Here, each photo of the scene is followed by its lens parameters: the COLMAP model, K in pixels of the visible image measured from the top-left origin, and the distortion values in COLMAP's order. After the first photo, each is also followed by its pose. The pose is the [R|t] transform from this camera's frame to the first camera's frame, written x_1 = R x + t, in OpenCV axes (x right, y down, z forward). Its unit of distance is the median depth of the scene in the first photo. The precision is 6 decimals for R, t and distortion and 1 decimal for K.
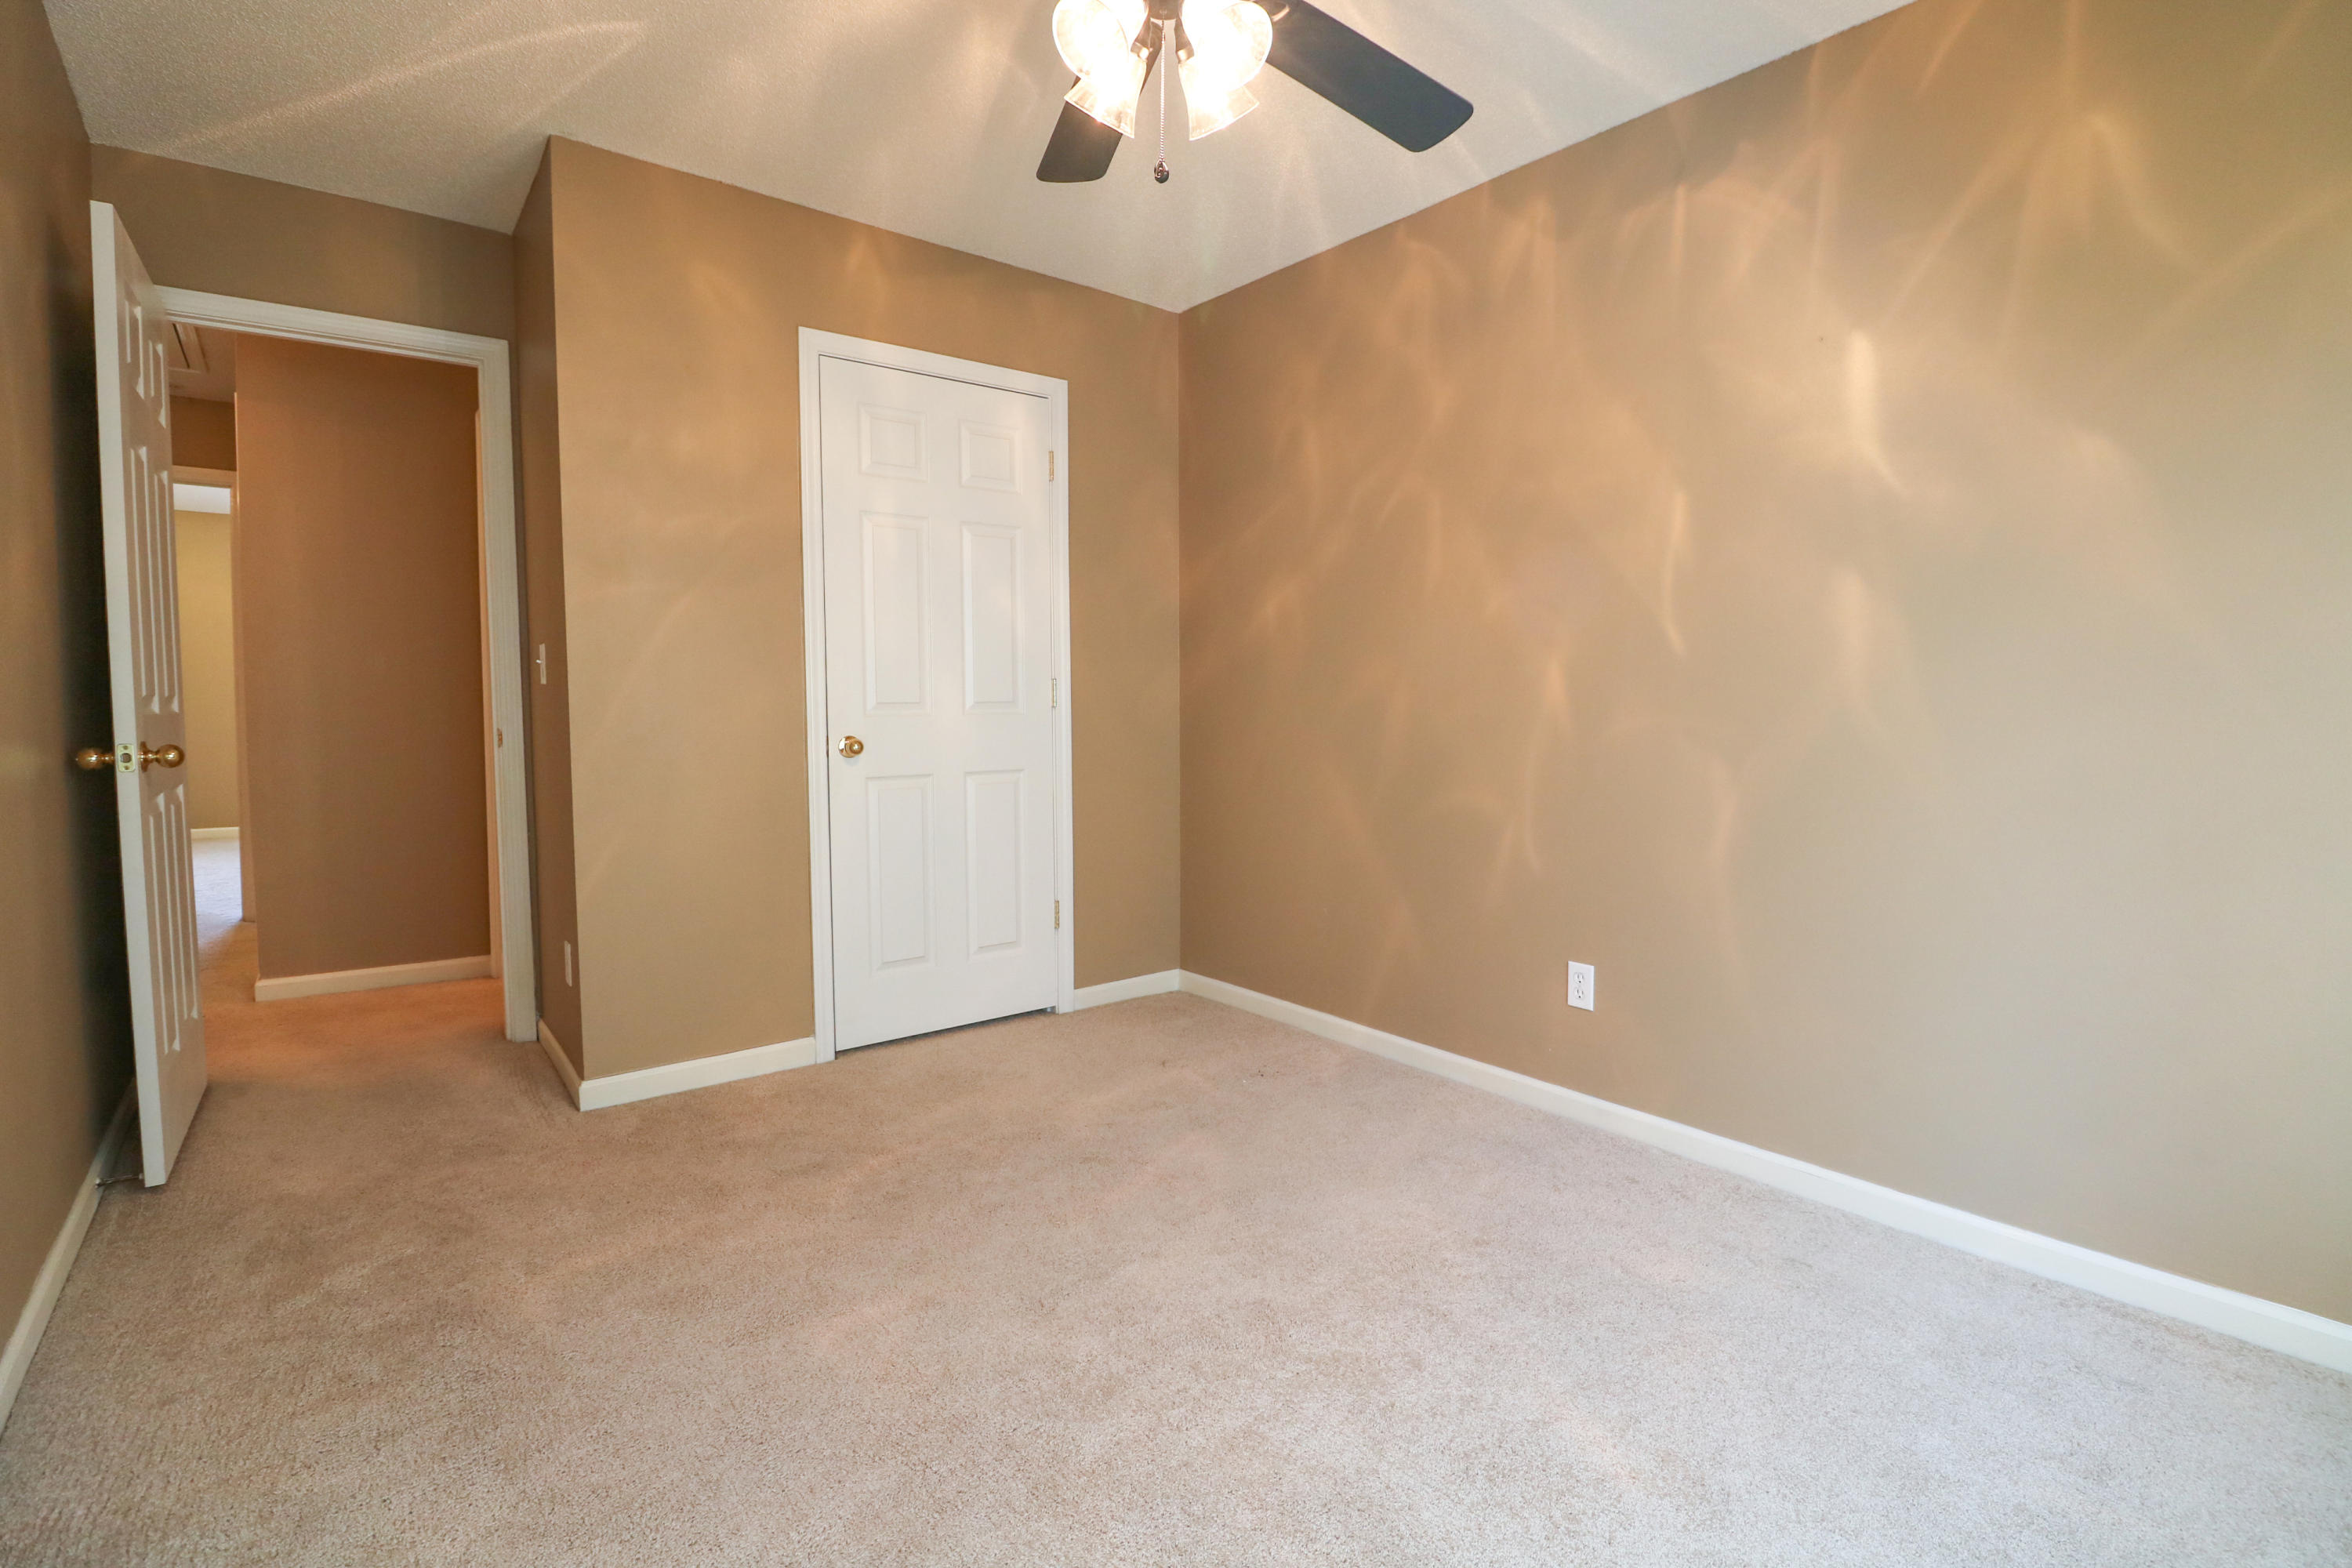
lens RADIAL K [[1104.2, 0, 1176.5], [0, 1104.2, 760.2], [0, 0, 1]] dist [-0.009985, -0.000878]
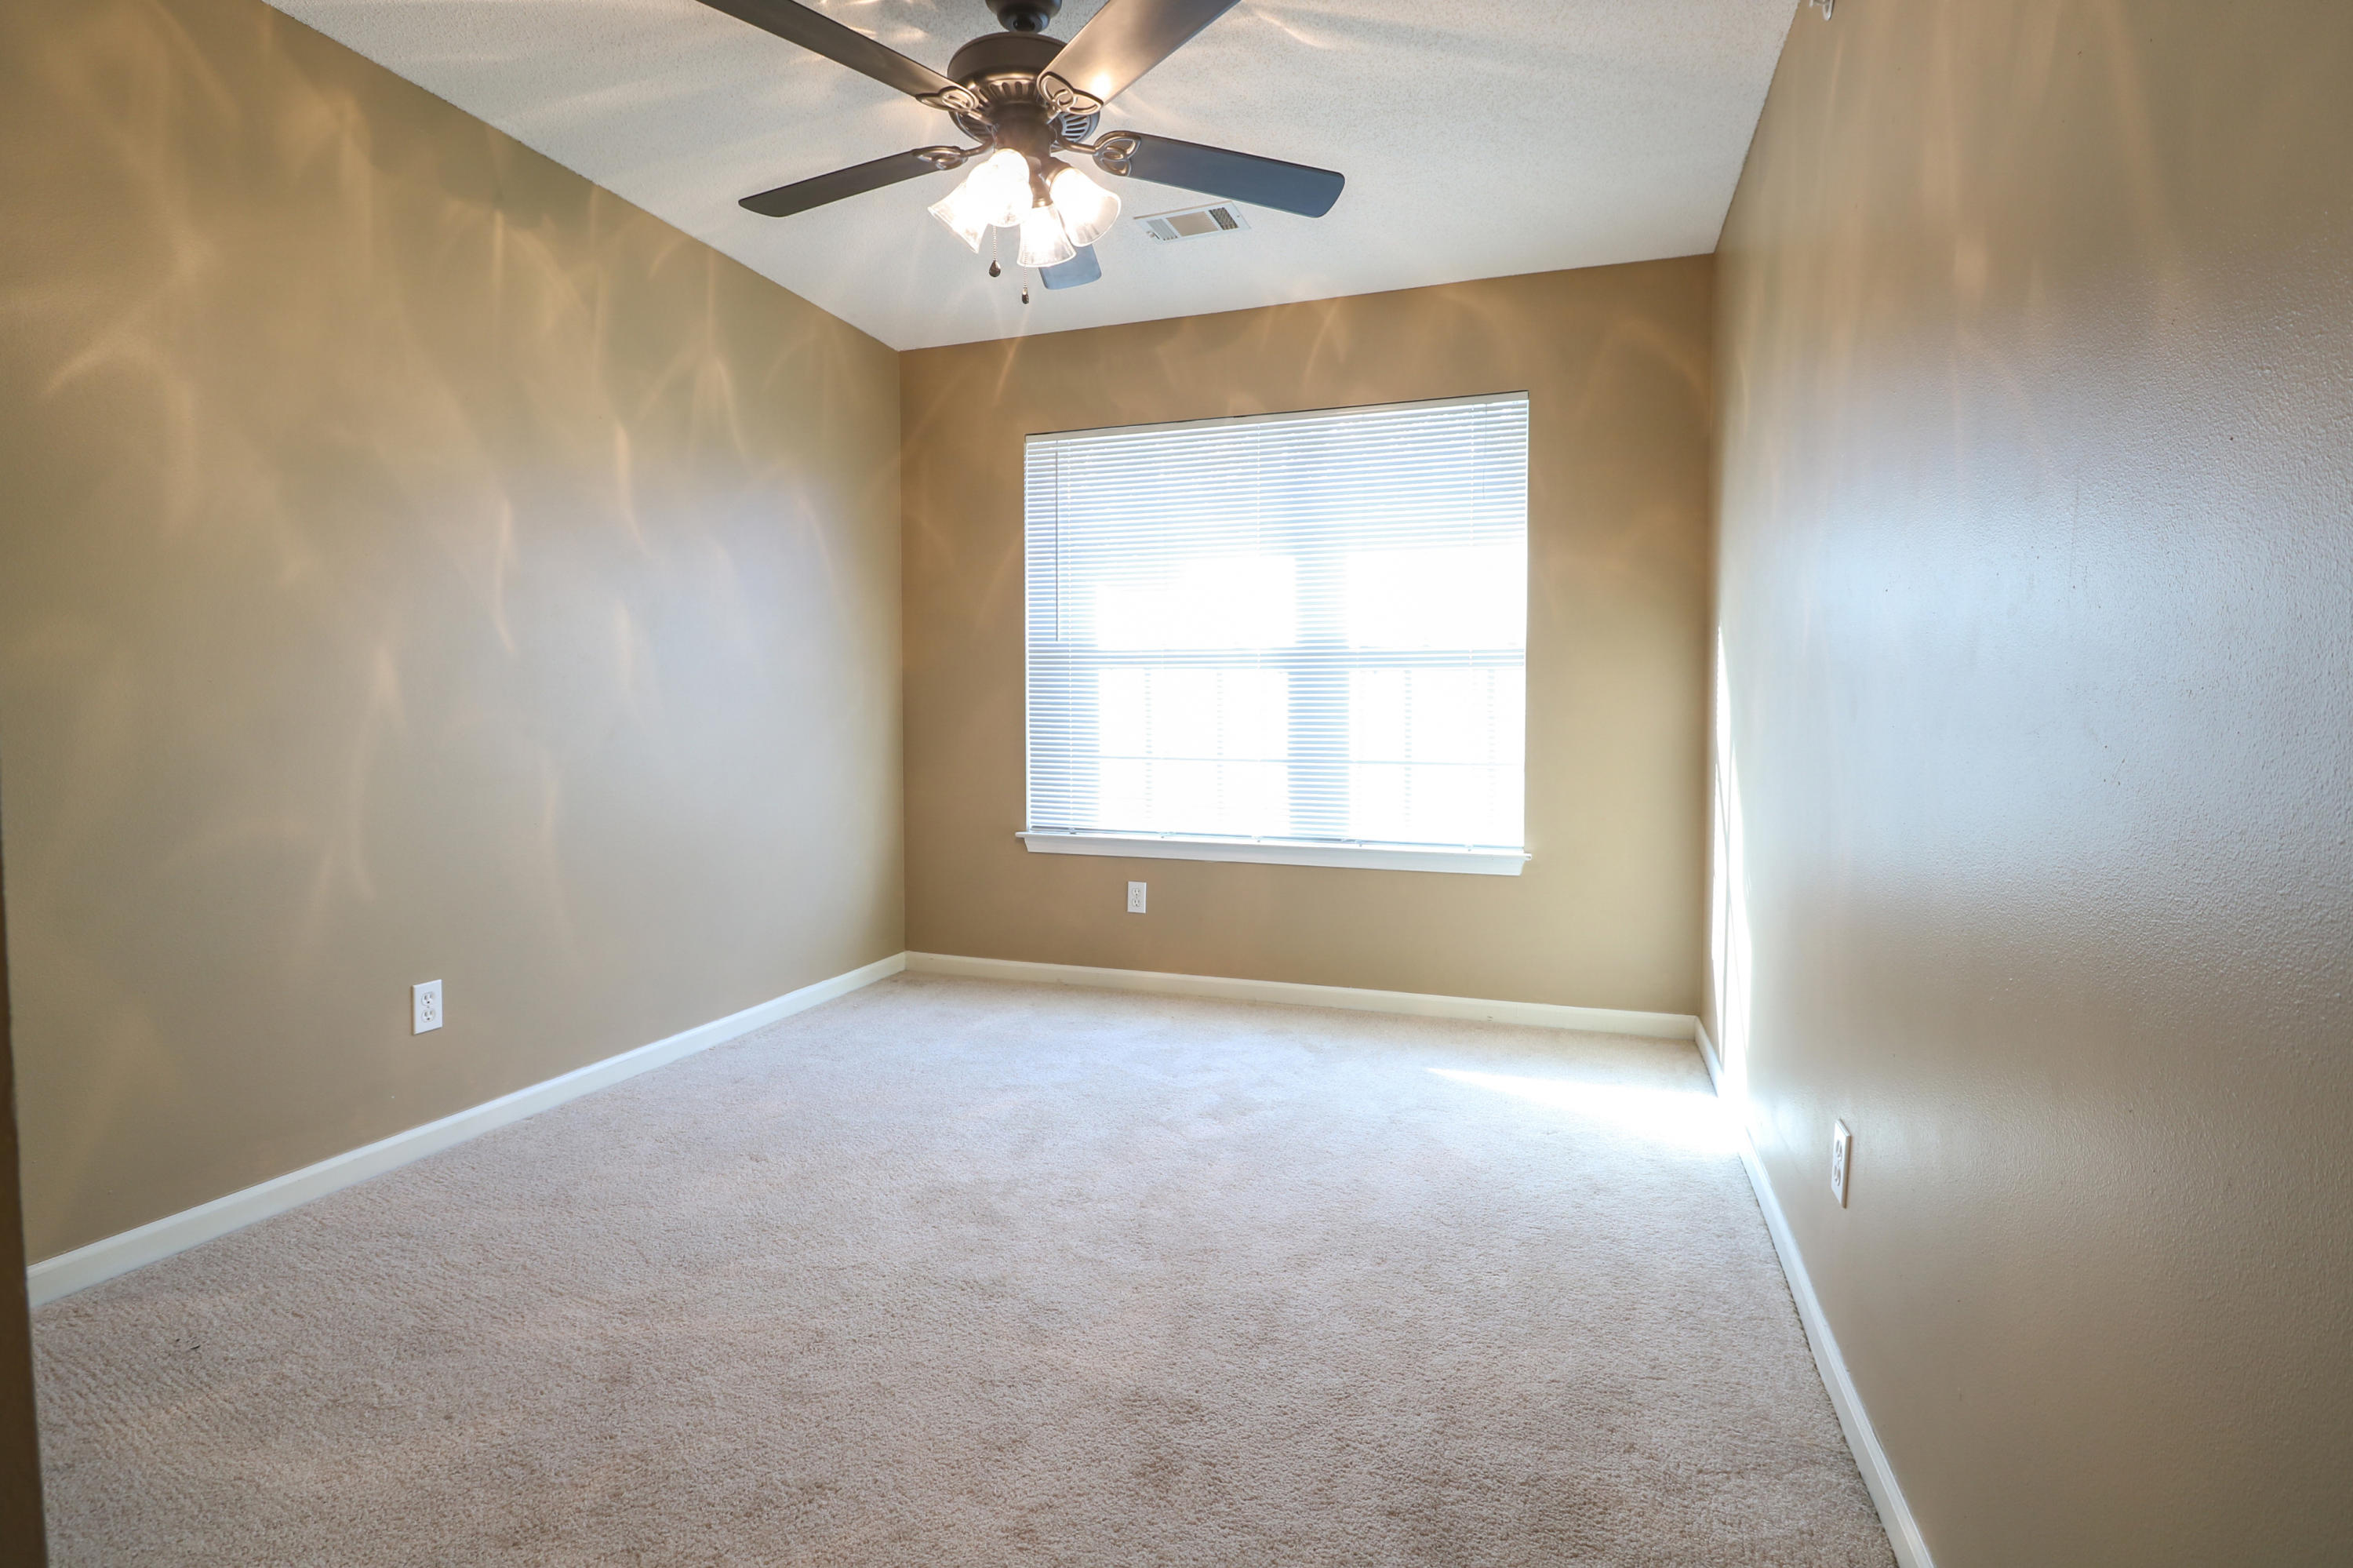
lens RADIAL K [[1104.7, 0, 1177.0], [0, 1104.7, 760.2], [0, 0, 1]] dist [-0.009985, -0.000878]
pose [[-0.530476, -0.040480, 0.846733, -0.676154], [0.042858, 0.996301, 0.074480, -0.037619], [-0.846616, 0.075799, -0.526779, 0.871507]]
